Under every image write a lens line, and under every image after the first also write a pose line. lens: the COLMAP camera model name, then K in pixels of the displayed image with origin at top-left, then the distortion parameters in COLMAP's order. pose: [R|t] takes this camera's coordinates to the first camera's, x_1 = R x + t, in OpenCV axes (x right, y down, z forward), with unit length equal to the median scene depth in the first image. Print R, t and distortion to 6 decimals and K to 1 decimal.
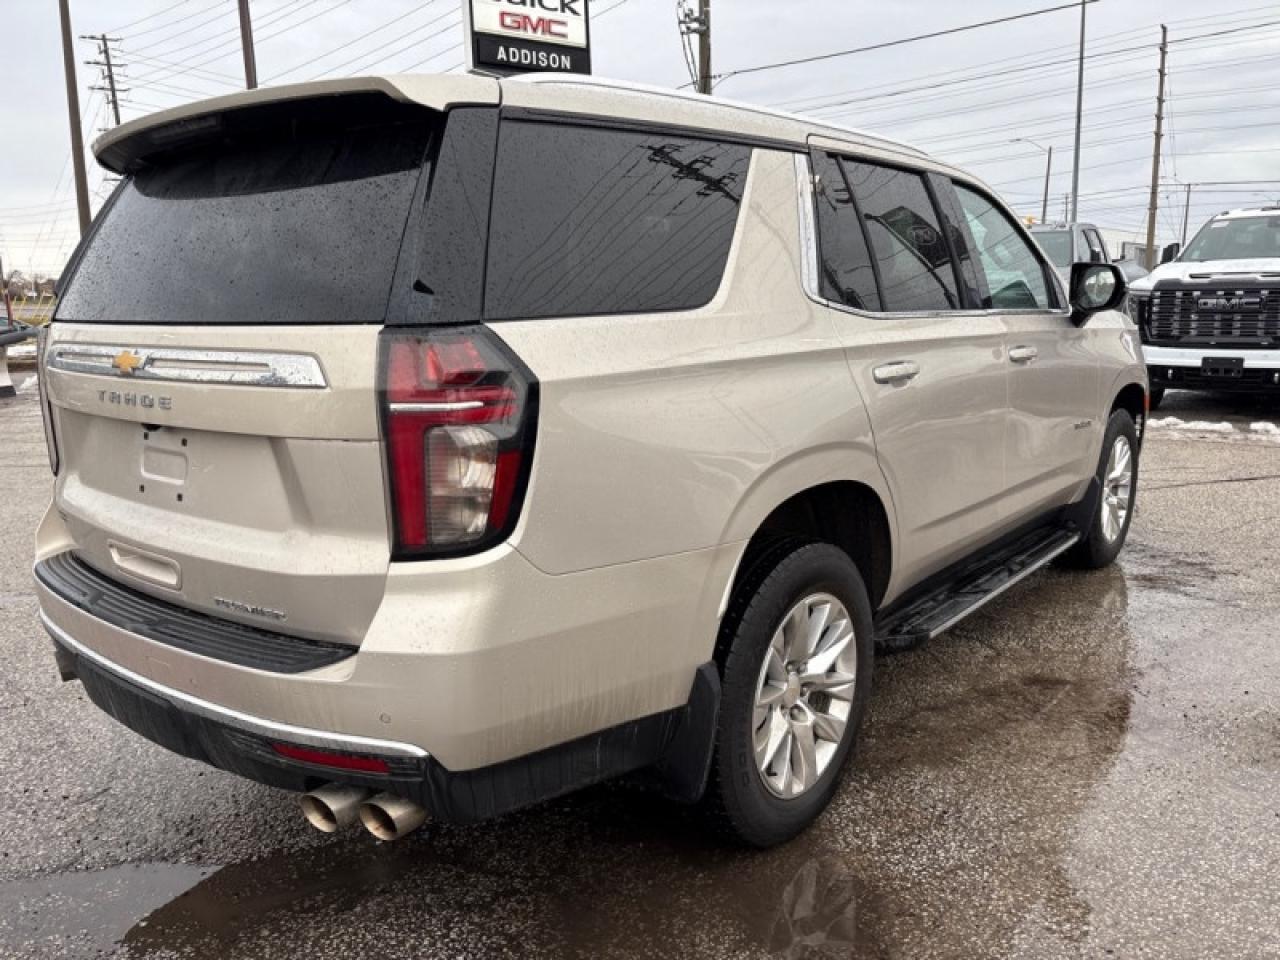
lens RADIAL K [[980.8, 0, 634.8], [0, 980.8, 472.2], [0, 0, 1]] dist [0.036163, -0.037676]
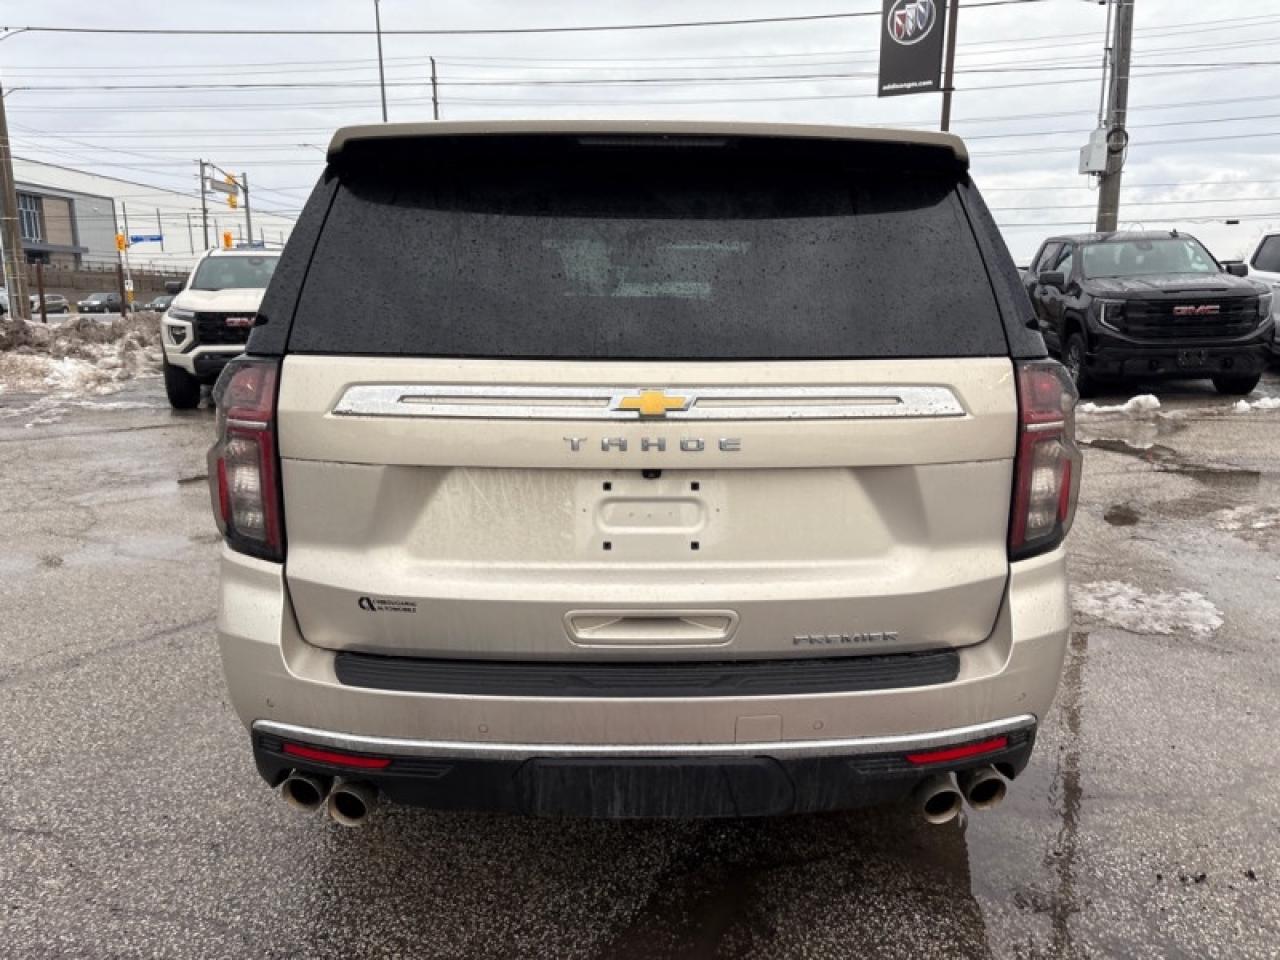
lens RADIAL K [[980.8, 0, 629.8], [0, 980.8, 480.7], [0, 0, 1]] dist [0.036163, -0.037676]
pose [[0.756556, -0.100529, 0.646156, -1.156326], [0.099558, 0.994301, 0.038126, -0.080824], [-0.646306, 0.035485, 0.762253, 0.355564]]
